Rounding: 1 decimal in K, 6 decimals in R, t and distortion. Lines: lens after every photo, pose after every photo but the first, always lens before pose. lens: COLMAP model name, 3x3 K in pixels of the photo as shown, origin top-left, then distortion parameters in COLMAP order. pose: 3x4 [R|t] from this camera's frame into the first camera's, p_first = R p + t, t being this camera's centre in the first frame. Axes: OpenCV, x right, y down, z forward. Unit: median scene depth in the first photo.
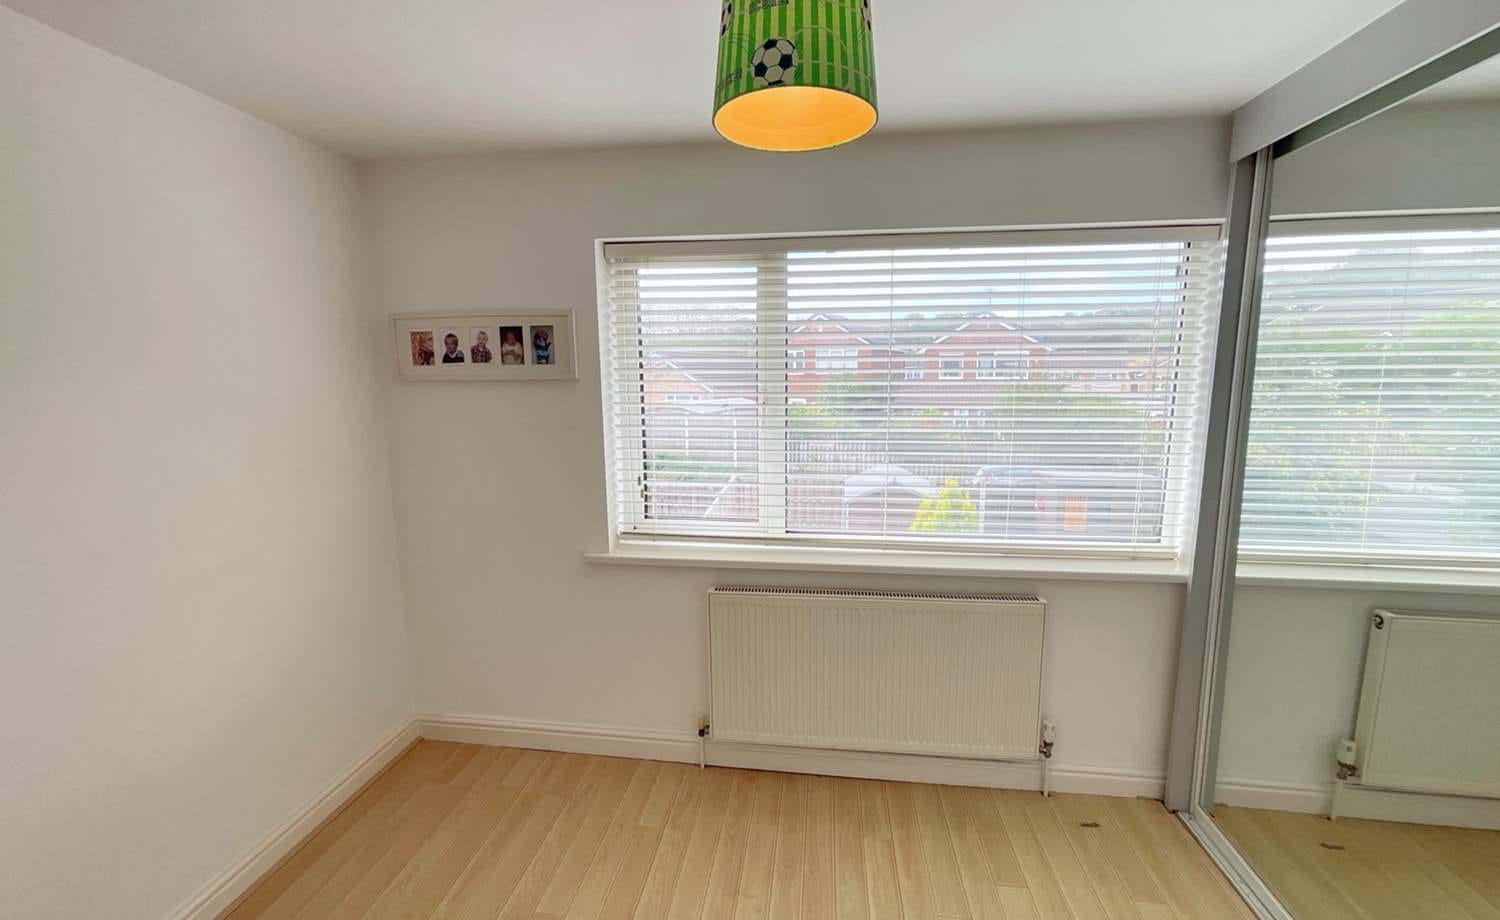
lens RADIAL K [[614.4, 0, 751.3], [0, 614.4, 462.1], [0, 0, 1]] dist [-0.002176, 0.002610]
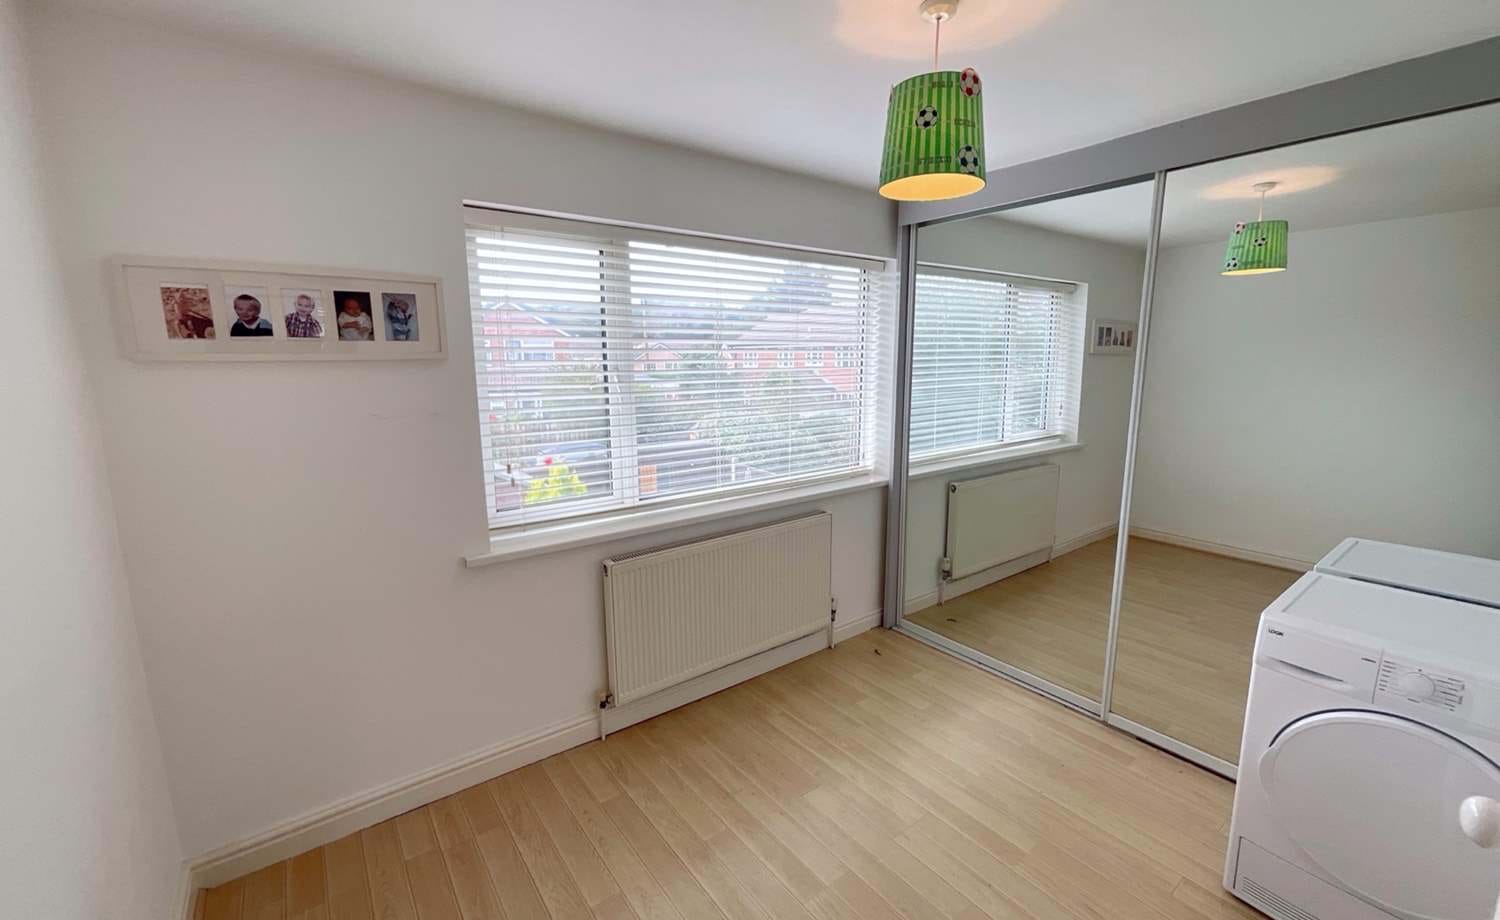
lens RADIAL K [[614.4, 0, 748.8], [0, 614.4, 461.0], [0, 0, 1]] dist [-0.002176, 0.002610]
pose [[0.710969, -0.117717, 0.693300, -0.598669], [0.101998, 0.992726, 0.063960, -0.004340], [-0.695787, 0.025242, 0.717805, 0.090261]]
